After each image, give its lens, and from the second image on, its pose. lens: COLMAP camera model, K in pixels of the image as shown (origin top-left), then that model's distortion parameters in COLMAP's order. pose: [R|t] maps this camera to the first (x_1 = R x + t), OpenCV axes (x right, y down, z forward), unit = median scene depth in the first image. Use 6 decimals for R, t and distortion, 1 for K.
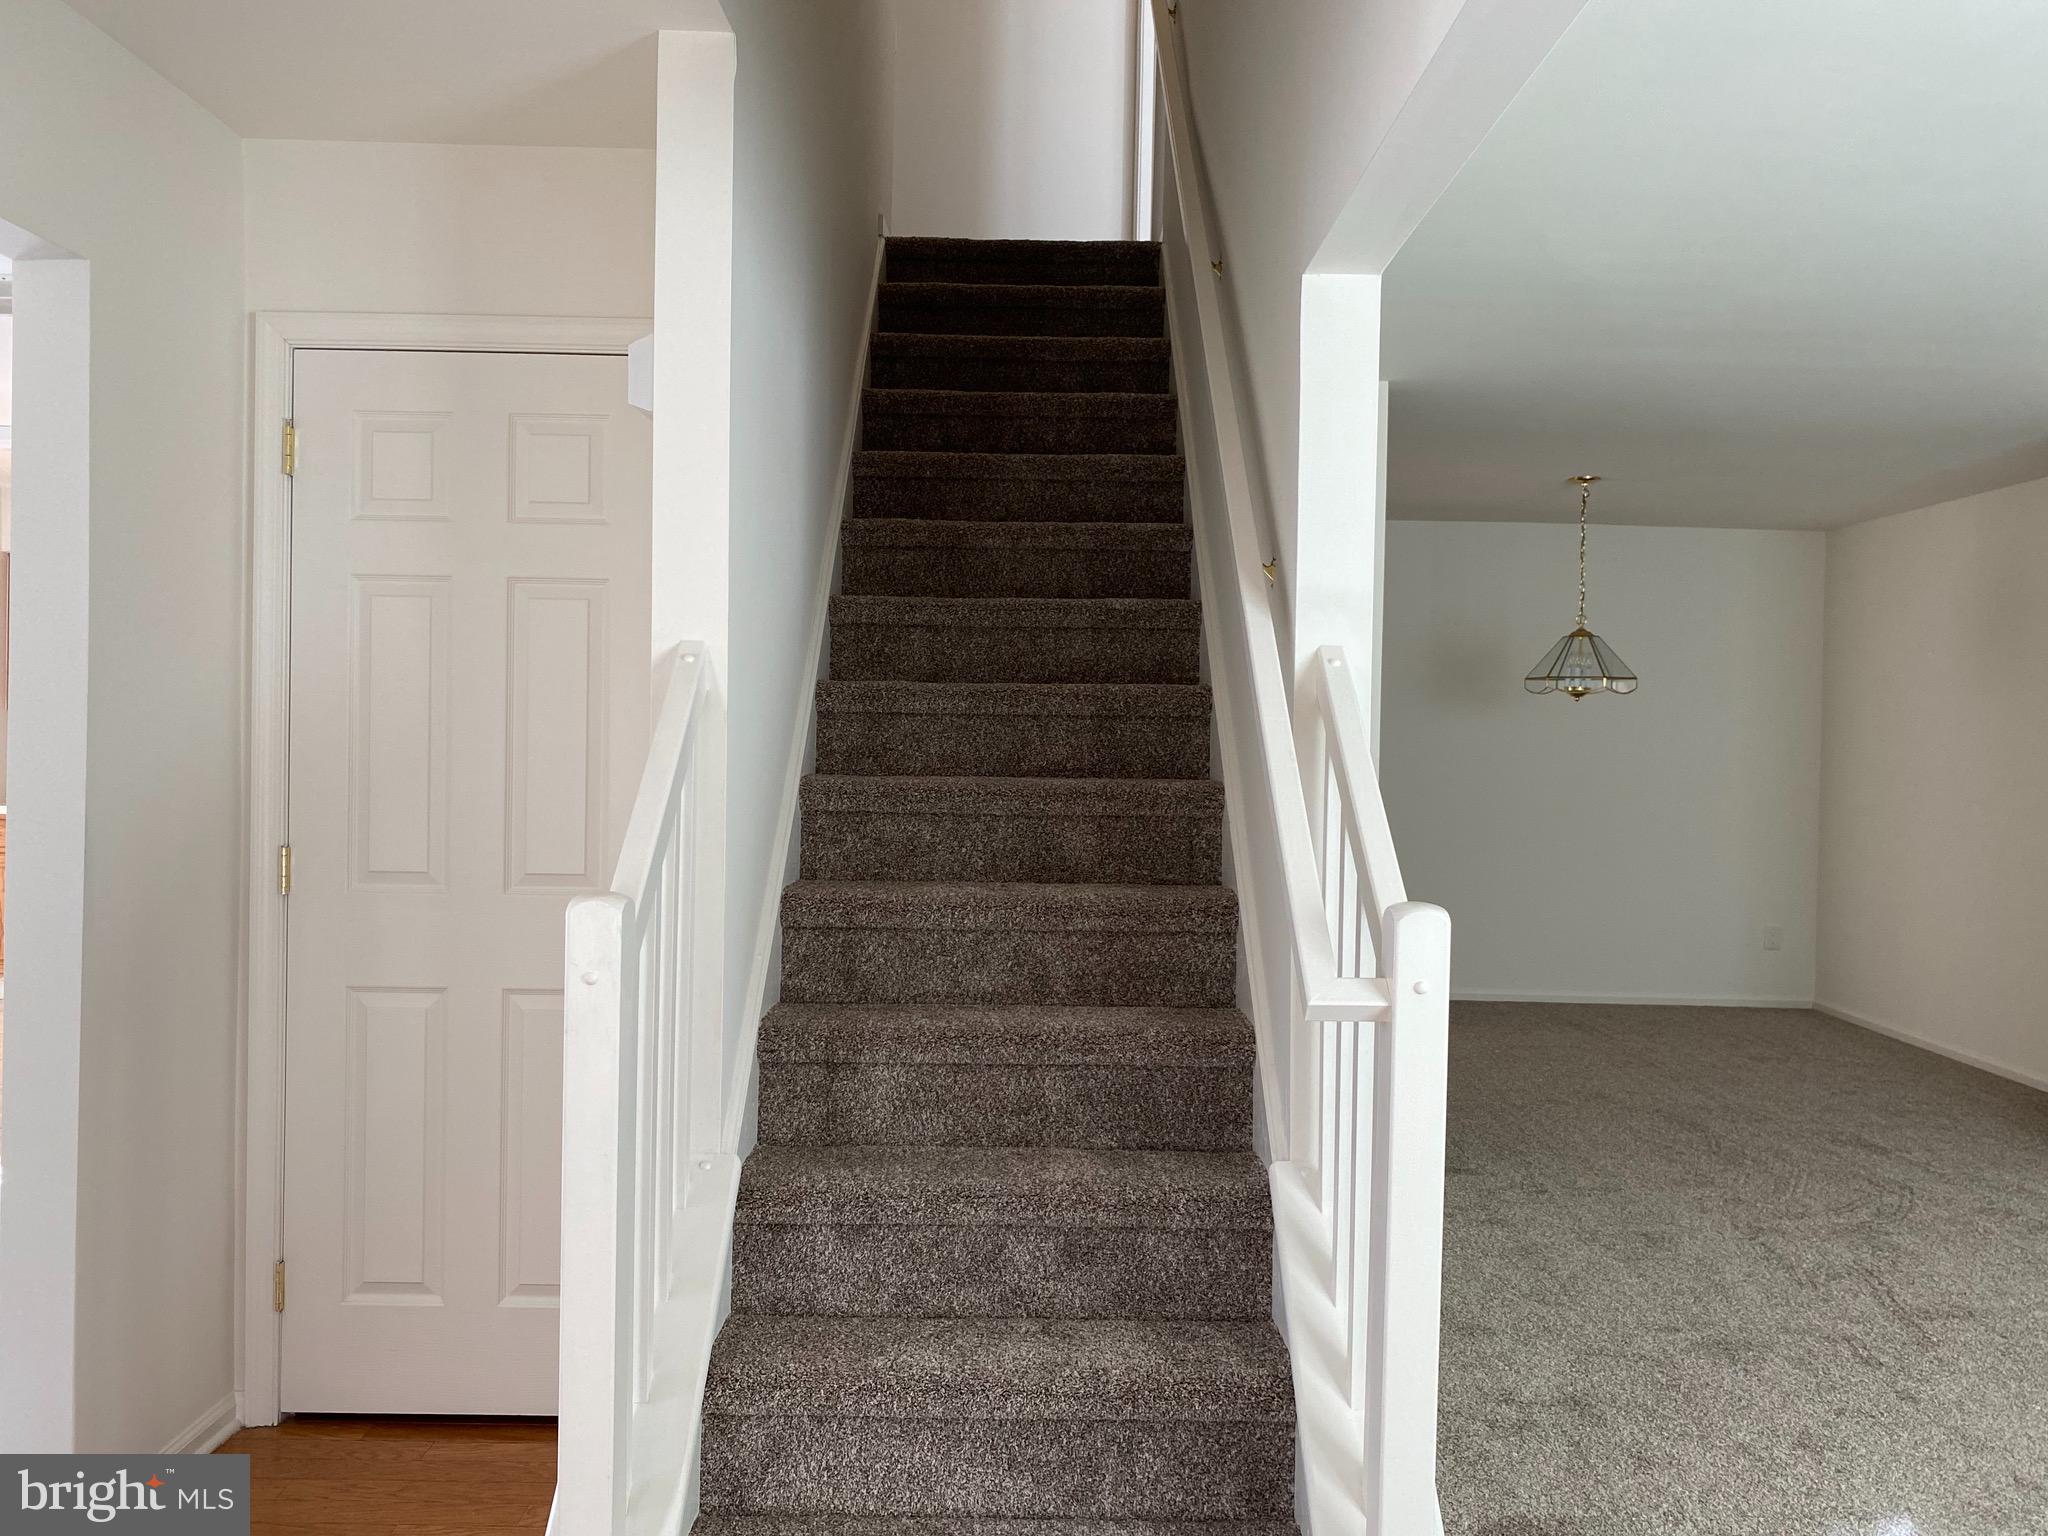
lens RADIAL K [[1526.7, 0, 1070.3], [0, 1526.7, 779.1], [0, 0, 1]] dist [0.058295, -0.063123]
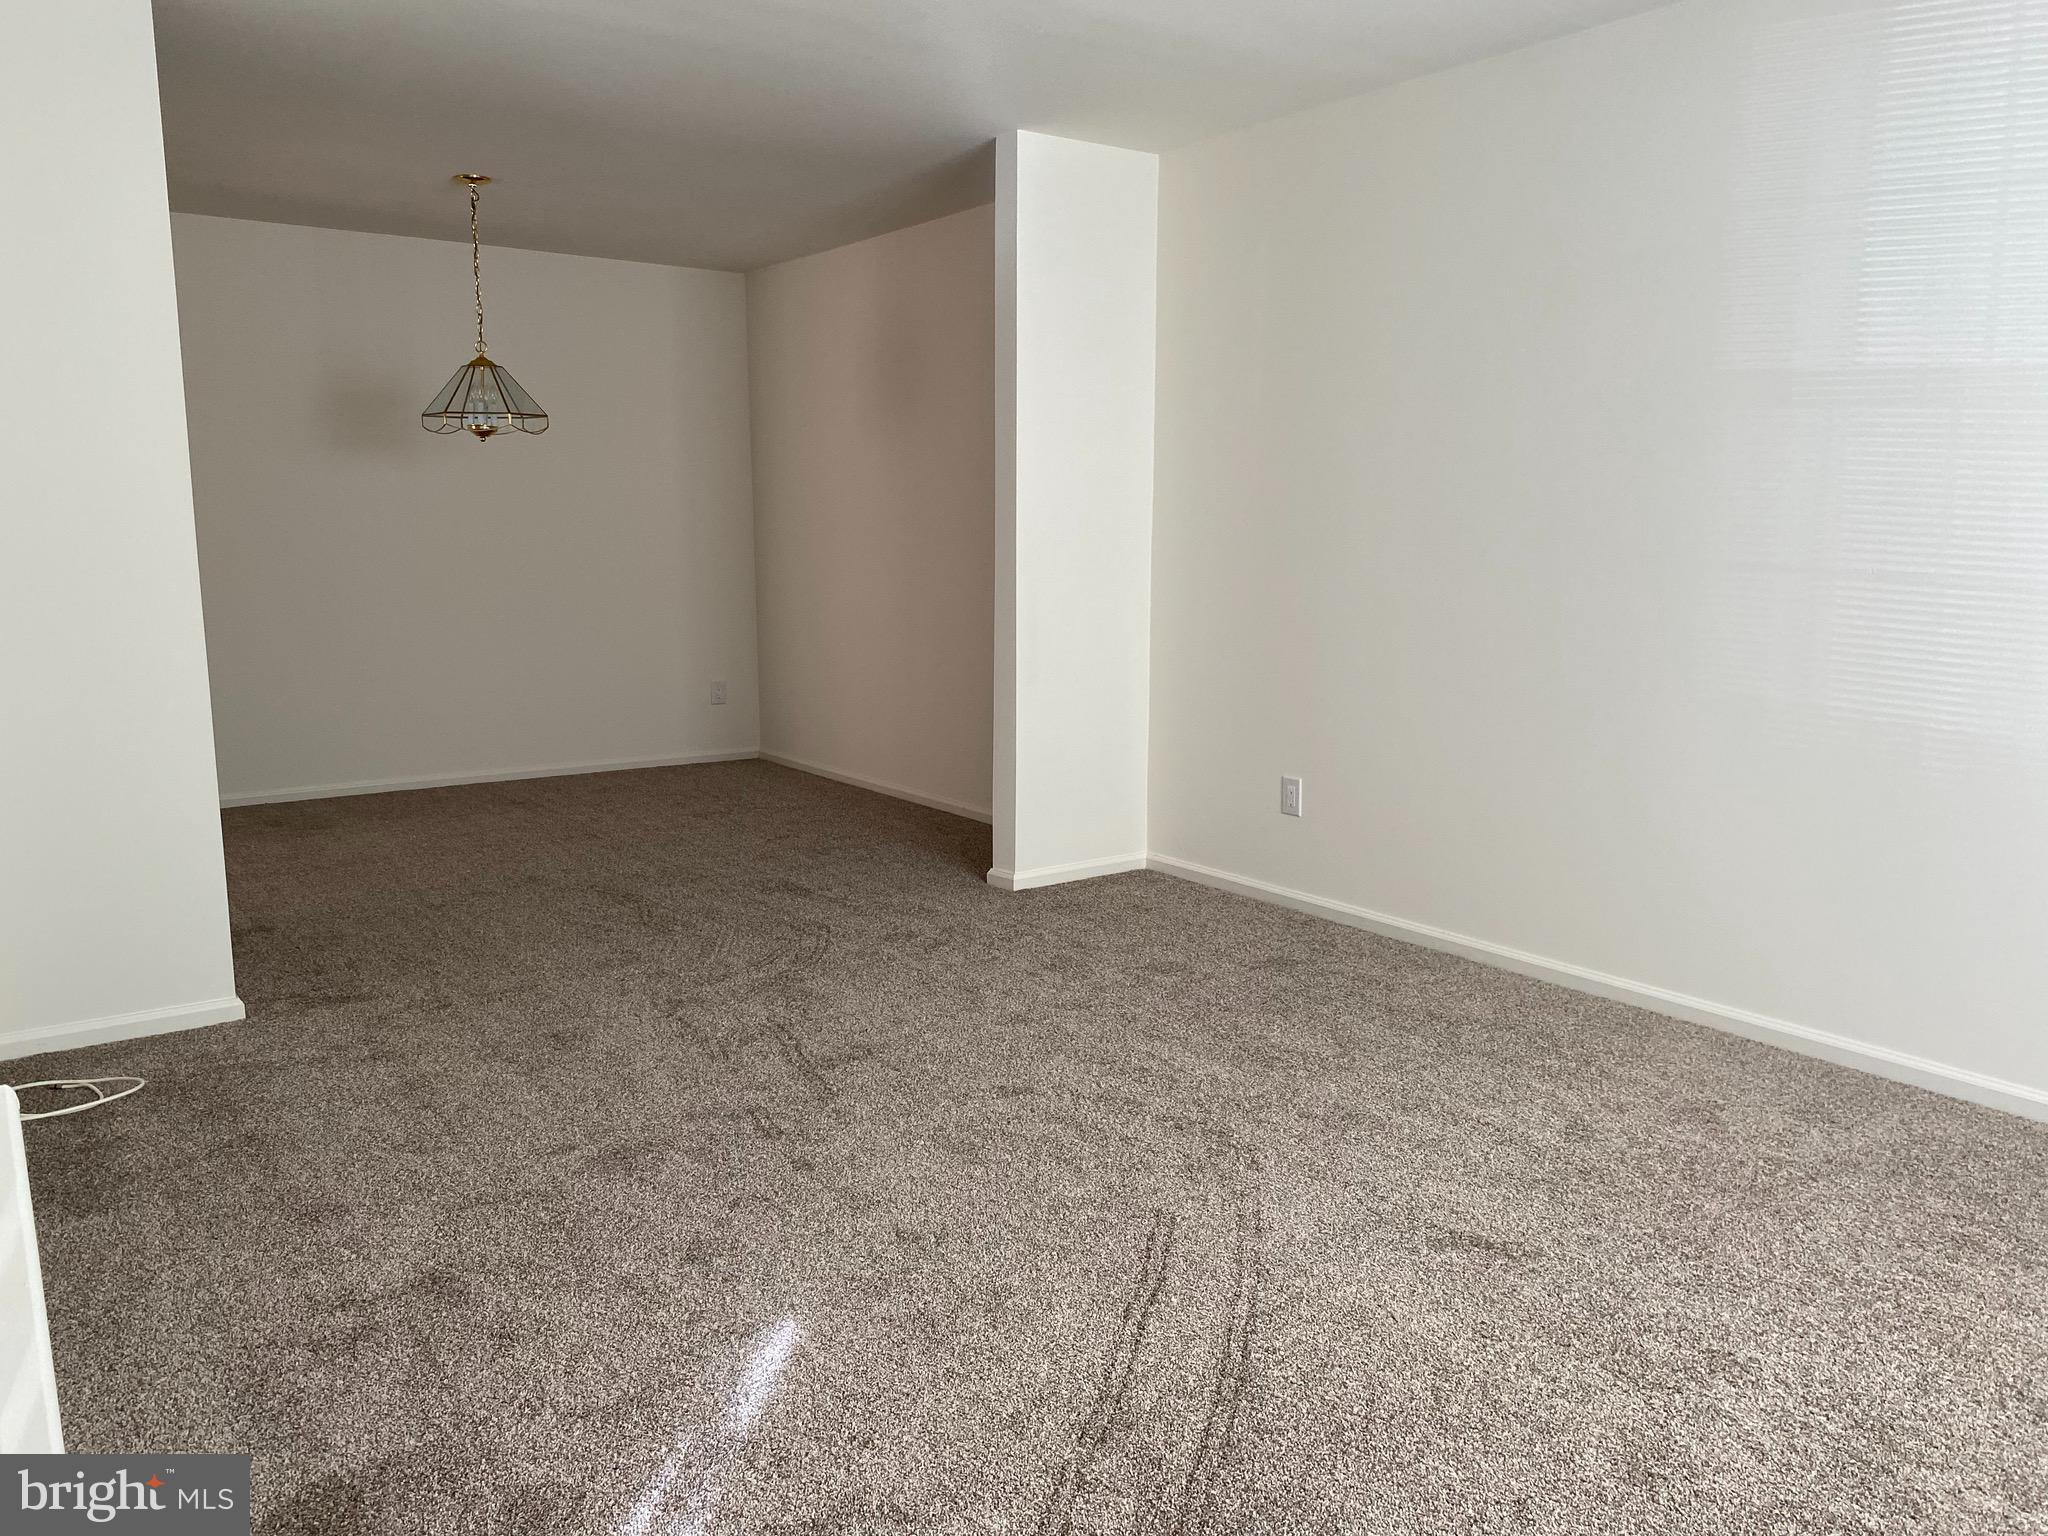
lens RADIAL K [[1526.7, 0, 1070.3], [0, 1526.7, 779.1], [0, 0, 1]] dist [0.058295, -0.063123]
pose [[0.803077, -0.108151, 0.585979, 0.123038], [0.019285, 0.987593, 0.155846, 0.018108], [-0.595563, -0.113855, 0.795199, 0.151274]]
